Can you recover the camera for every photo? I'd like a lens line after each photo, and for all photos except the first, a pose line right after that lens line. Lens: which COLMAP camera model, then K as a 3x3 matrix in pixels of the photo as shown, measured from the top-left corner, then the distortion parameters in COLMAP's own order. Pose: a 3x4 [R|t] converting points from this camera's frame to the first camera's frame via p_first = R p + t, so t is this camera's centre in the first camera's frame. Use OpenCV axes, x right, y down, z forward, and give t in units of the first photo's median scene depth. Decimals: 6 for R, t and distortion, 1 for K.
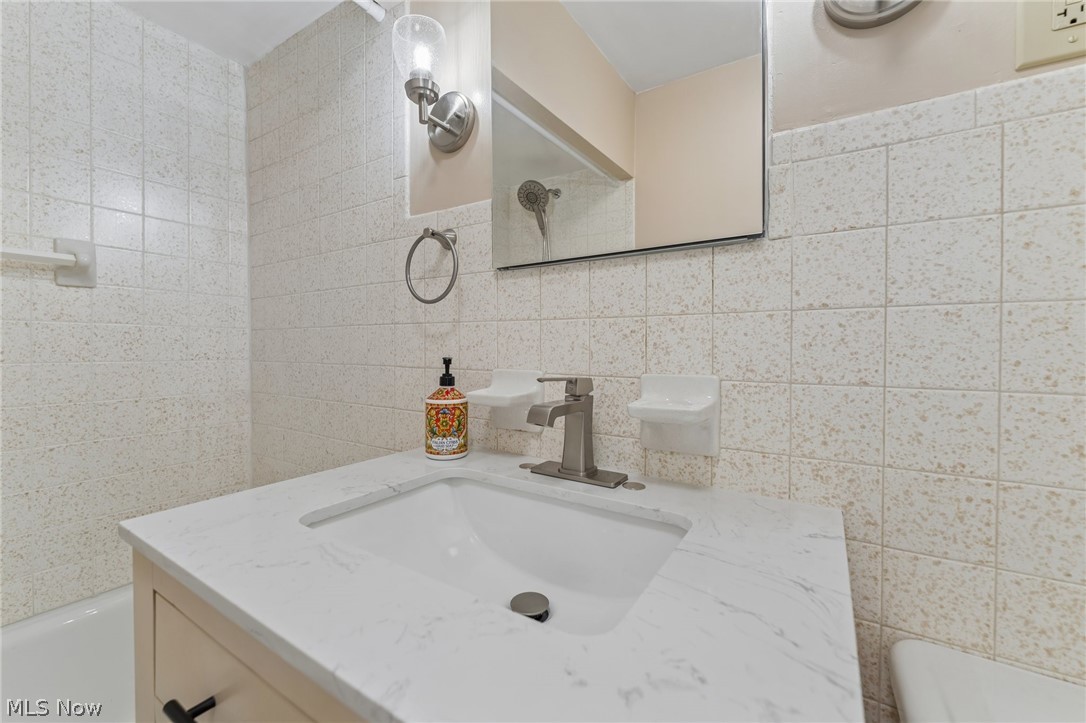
lens RADIAL K [[440.5, 0, 563.8], [0, 440.5, 357.5], [0, 0, 1]] dist [-0.002693, -0.000384]
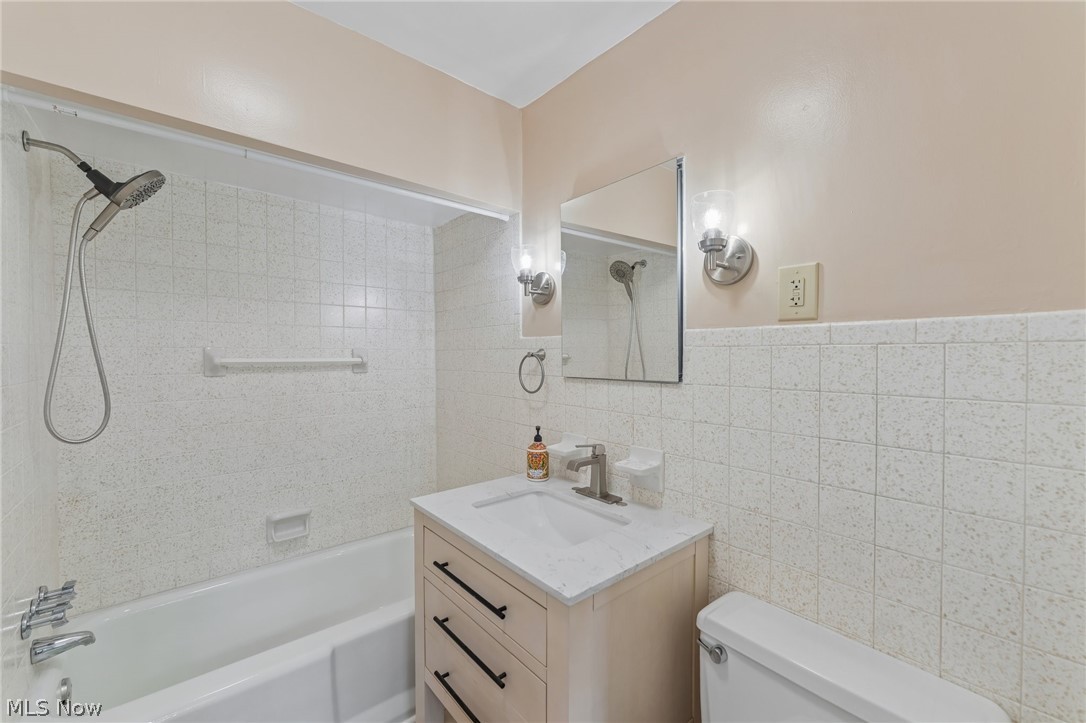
lens RADIAL K [[440.5, 0, 548.1], [0, 440.5, 358.8], [0, 0, 1]] dist [-0.002693, -0.000384]
pose [[0.947627, -0.009897, -0.319225, 0.392417], [0.002880, 0.999744, -0.022446, -0.254878], [0.319366, 0.020351, 0.947413, -0.797643]]
